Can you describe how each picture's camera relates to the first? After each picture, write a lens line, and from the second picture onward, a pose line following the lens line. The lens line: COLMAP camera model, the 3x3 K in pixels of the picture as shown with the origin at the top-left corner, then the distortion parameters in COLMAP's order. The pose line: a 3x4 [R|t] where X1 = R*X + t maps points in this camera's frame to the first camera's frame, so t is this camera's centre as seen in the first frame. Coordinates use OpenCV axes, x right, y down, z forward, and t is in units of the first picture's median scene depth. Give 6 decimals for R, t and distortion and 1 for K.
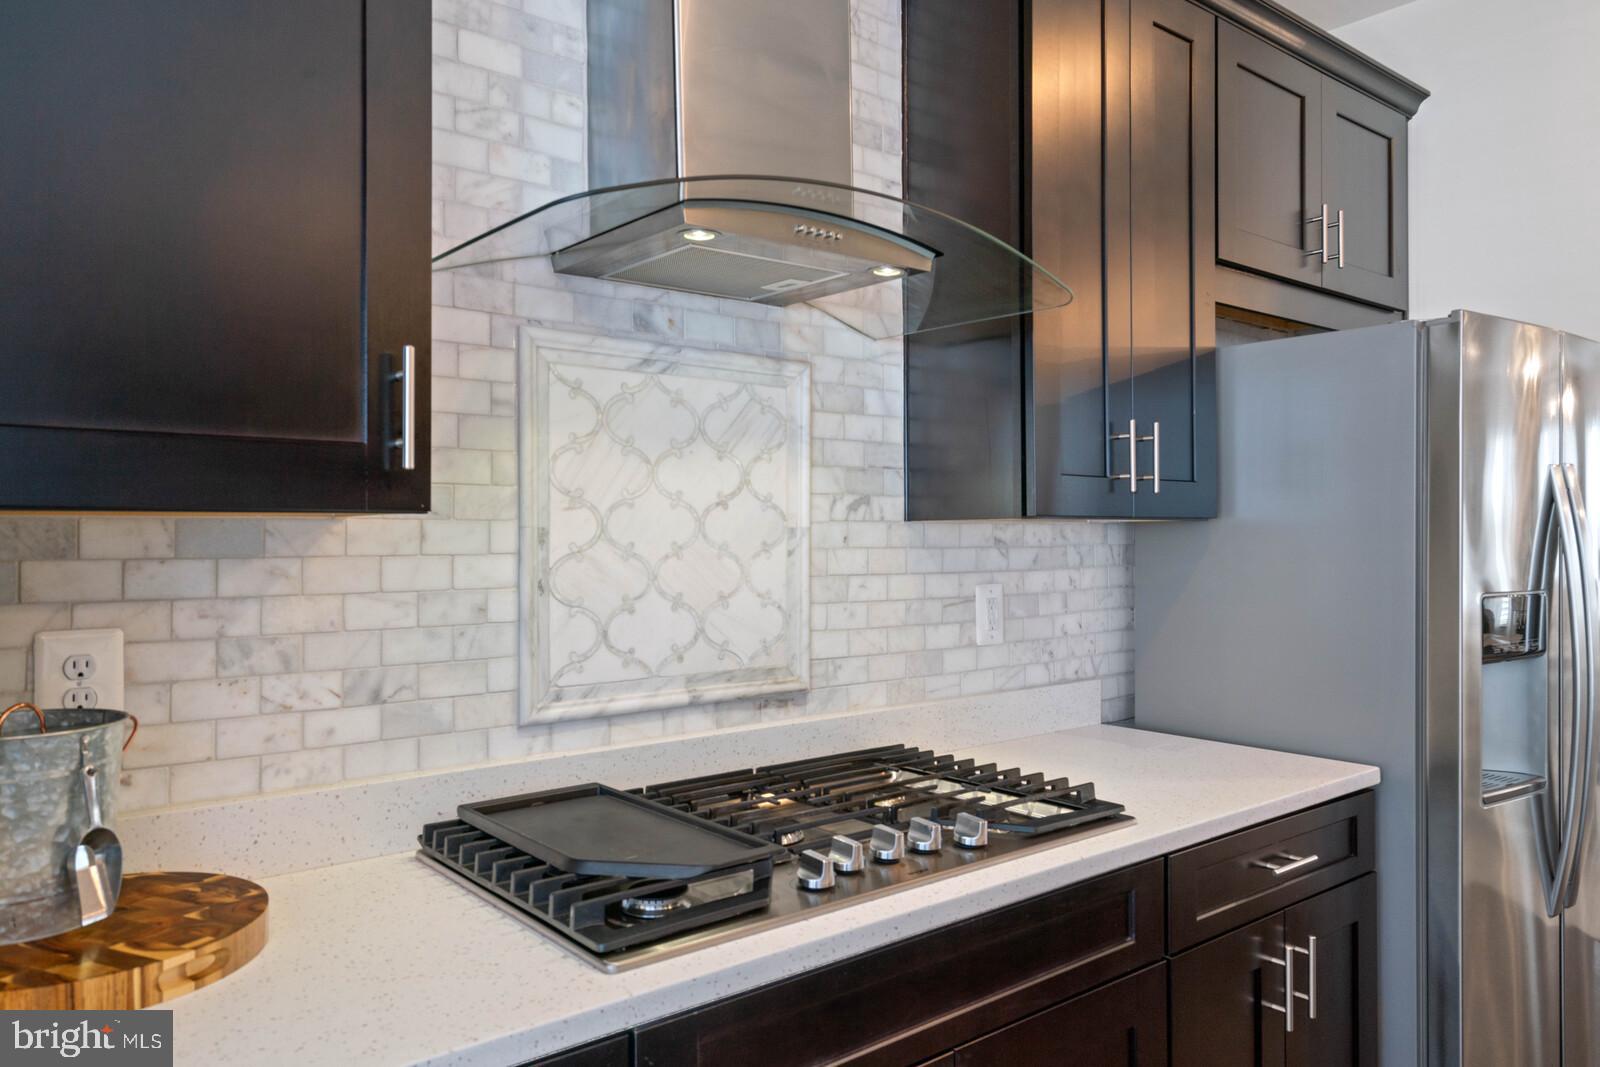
lens RADIAL K [[1131.5, 0, 802.6], [0, 1131.5, 524.0], [0, 0, 1]] dist [0.000565, 0.002427]
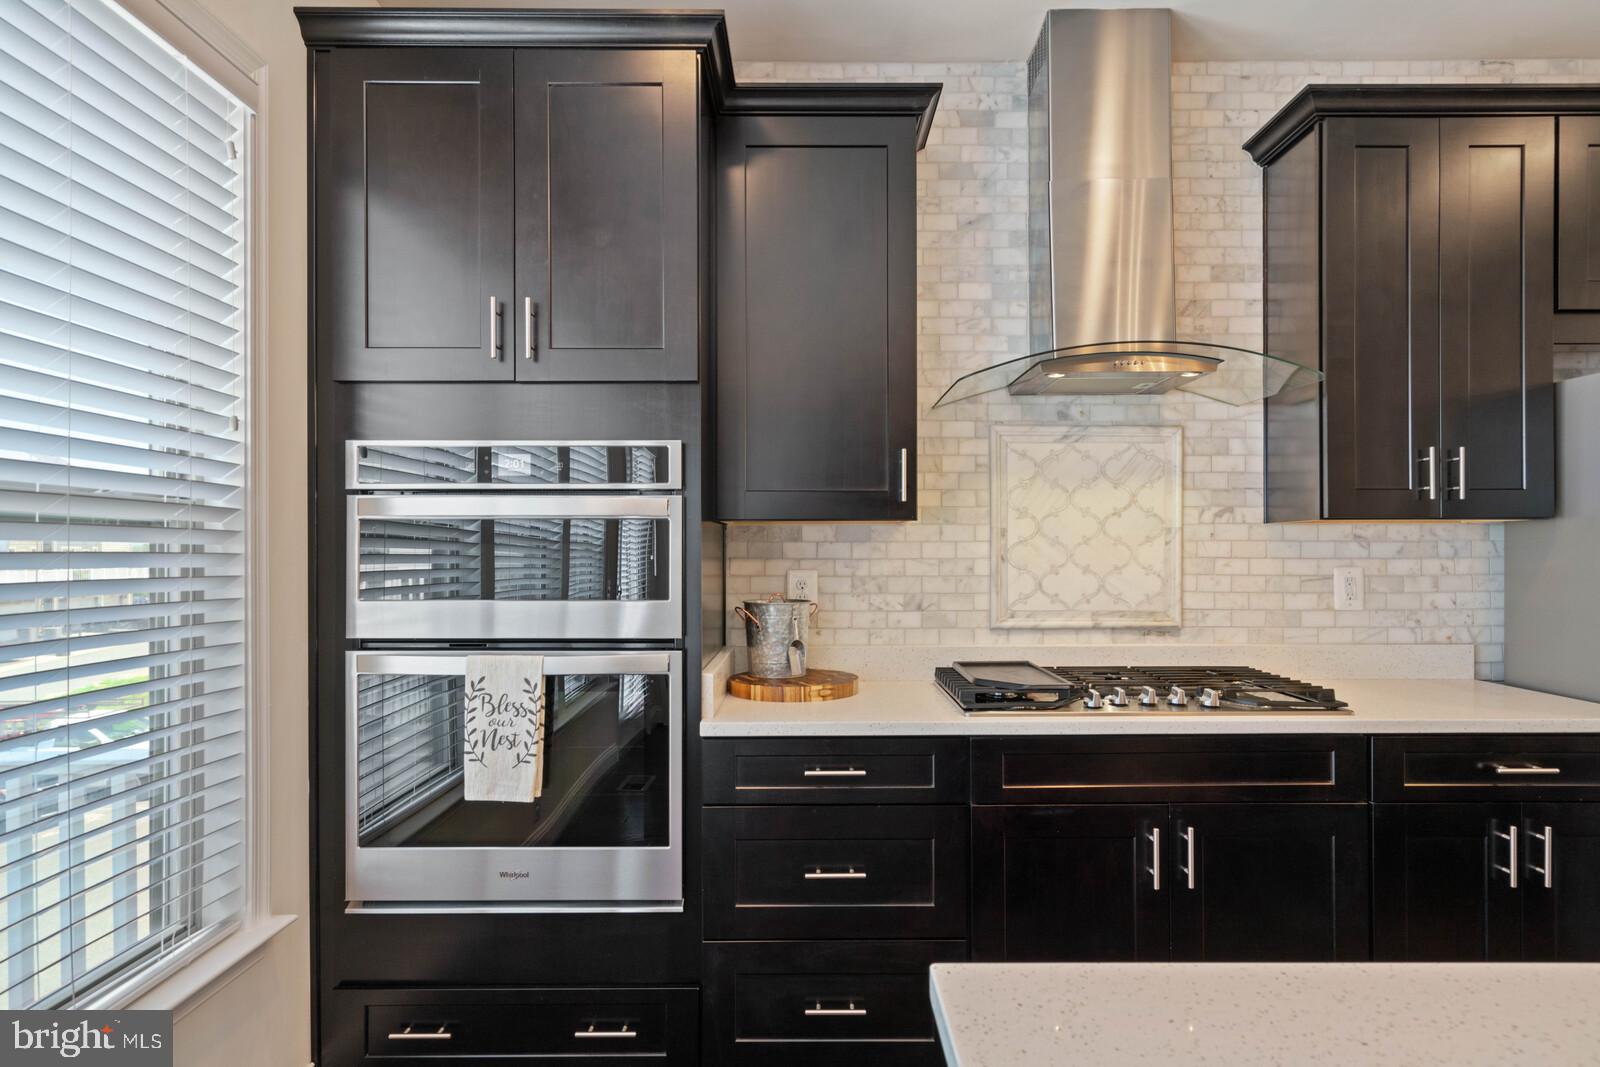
lens RADIAL K [[933.0, 0, 804.6], [0, 933.0, 544.0], [0, 0, 1]] dist [0.004071, 0.001462]
pose [[0.776418, -0.001214, -0.630217, 0.471850], [0.004432, 0.999984, 0.003534, 0.021349], [0.630202, -0.005537, 0.776411, -0.421004]]
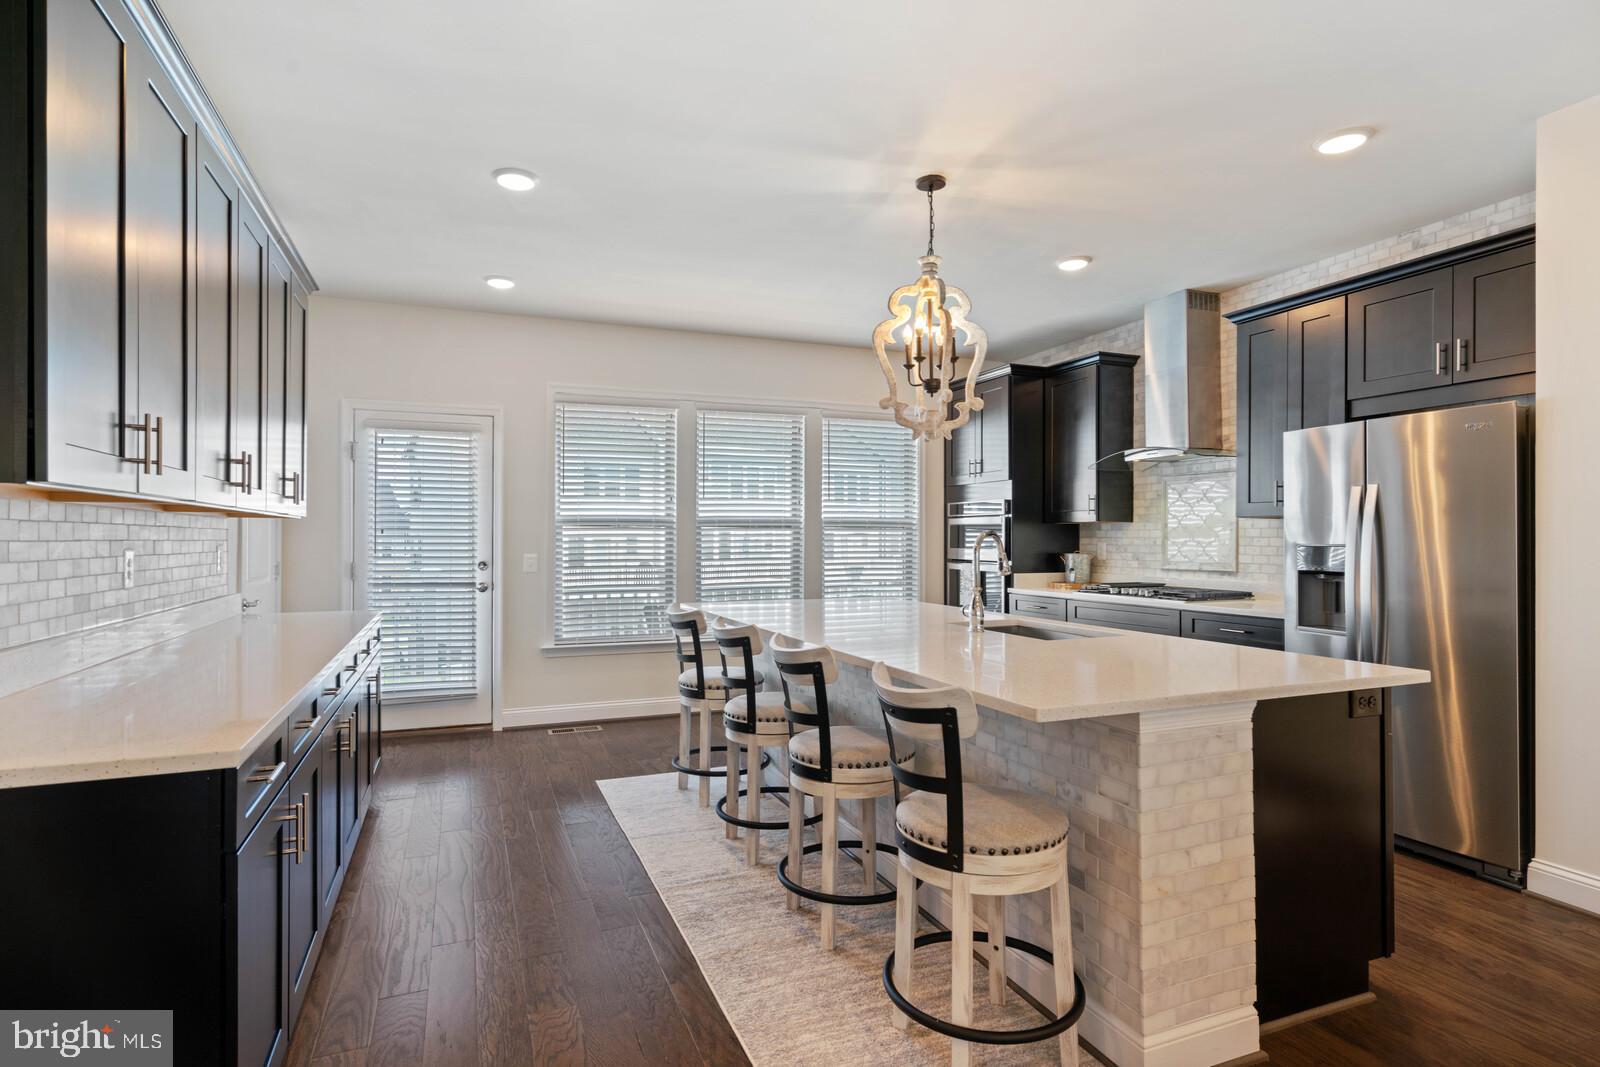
lens RADIAL K [[829.7, 0, 800.0], [0, 829.7, 533.5], [0, 0, 1]] dist [0.000912, 0.000129]
pose [[-0.290828, -0.002862, -0.956771, 2.888841], [0.007646, 0.999957, -0.005315, 0.042827], [0.956745, -0.008861, -0.290793, 0.540601]]
